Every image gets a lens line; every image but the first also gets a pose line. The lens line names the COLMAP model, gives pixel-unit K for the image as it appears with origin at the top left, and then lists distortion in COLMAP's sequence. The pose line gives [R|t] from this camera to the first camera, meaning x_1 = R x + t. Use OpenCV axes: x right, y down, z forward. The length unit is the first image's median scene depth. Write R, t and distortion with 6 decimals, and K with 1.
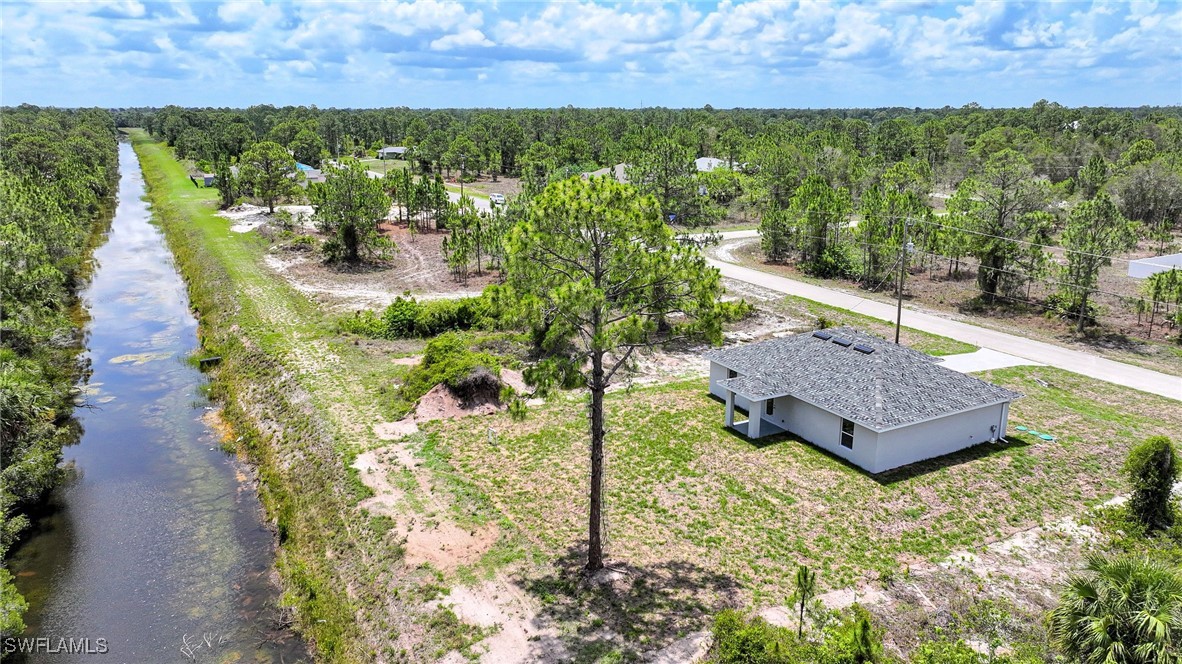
lens RADIAL K [[841.4, 0, 591.0], [0, 841.4, 332.0], [0, 0, 1]] dist [-0.003544, 0.008542]
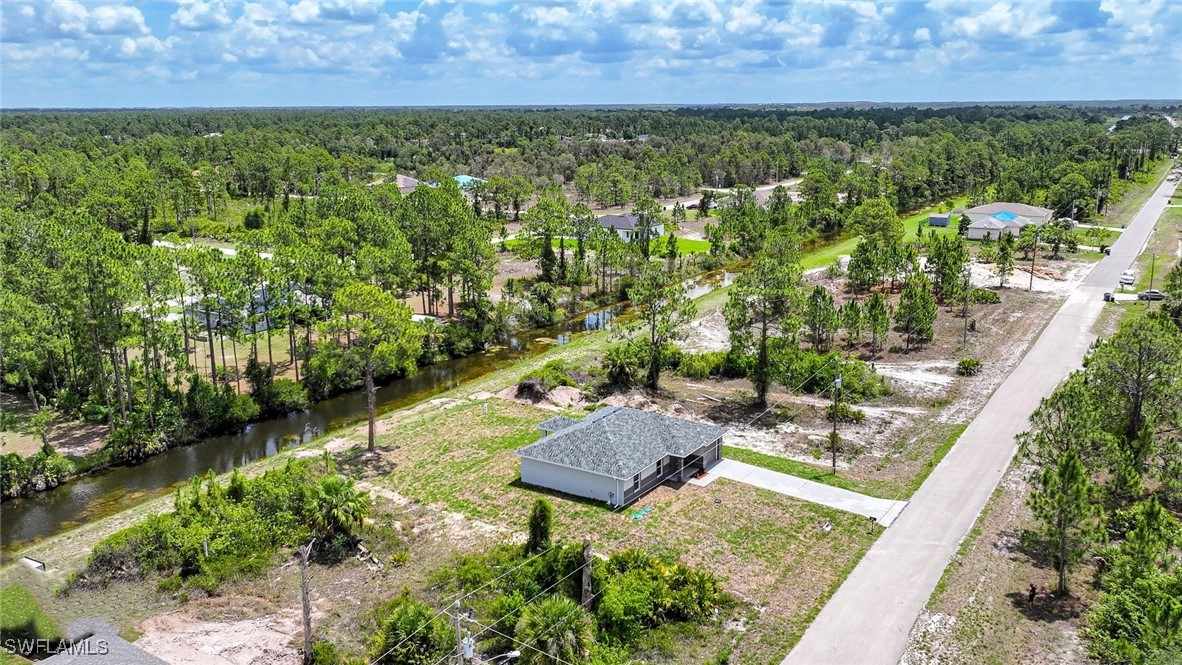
lens RADIAL K [[969.1, 0, 591.0], [0, 969.1, 332.5], [0, 0, 1]] dist [-0.013476, -0.002775]
pose [[0.481112, 0.197415, -0.854142, 1.919013], [-0.216769, 0.970849, 0.102290, -0.333530], [0.849436, 0.135938, 0.509881, 0.090699]]
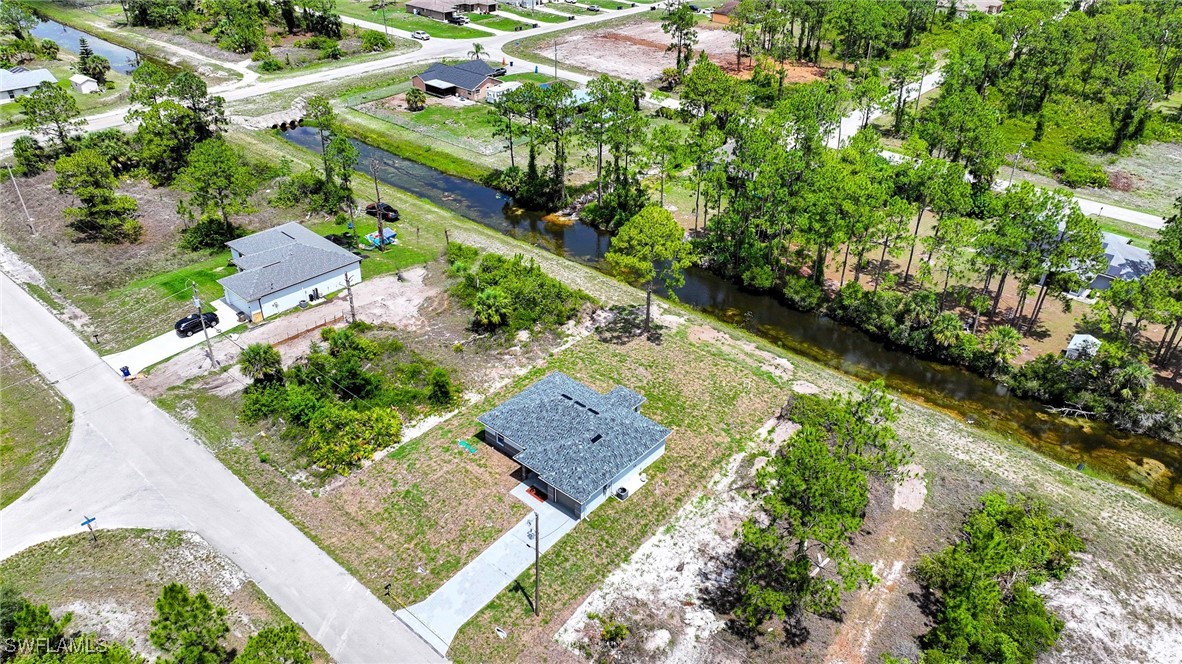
lens RADIAL K [[825.2, 0, 591.0], [0, 825.2, 332.0], [0, 0, 1]] dist [0.000546, 0.005652]
pose [[-0.936351, 0.170621, -0.306815, 0.825089], [-0.106142, 0.695464, 0.710678, -1.346047], [0.334636, 0.698010, -0.633088, 2.129861]]
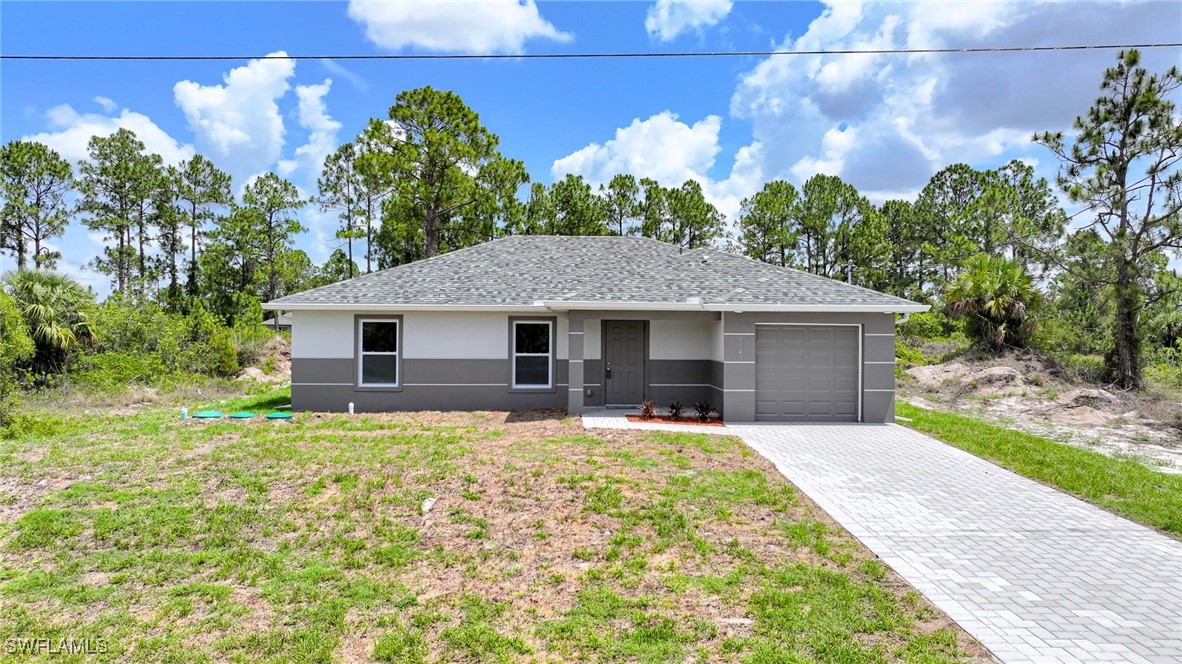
lens RADIAL K [[841.4, 0, 591.0], [0, 841.4, 332.0], [0, 0, 1]] dist [-0.003544, 0.008542]
pose [[-0.443644, 0.000866, -0.896203, 0.866063], [-0.236632, 0.964398, 0.118071, -0.000254], [0.864399, 0.264452, -0.427645, 1.396109]]
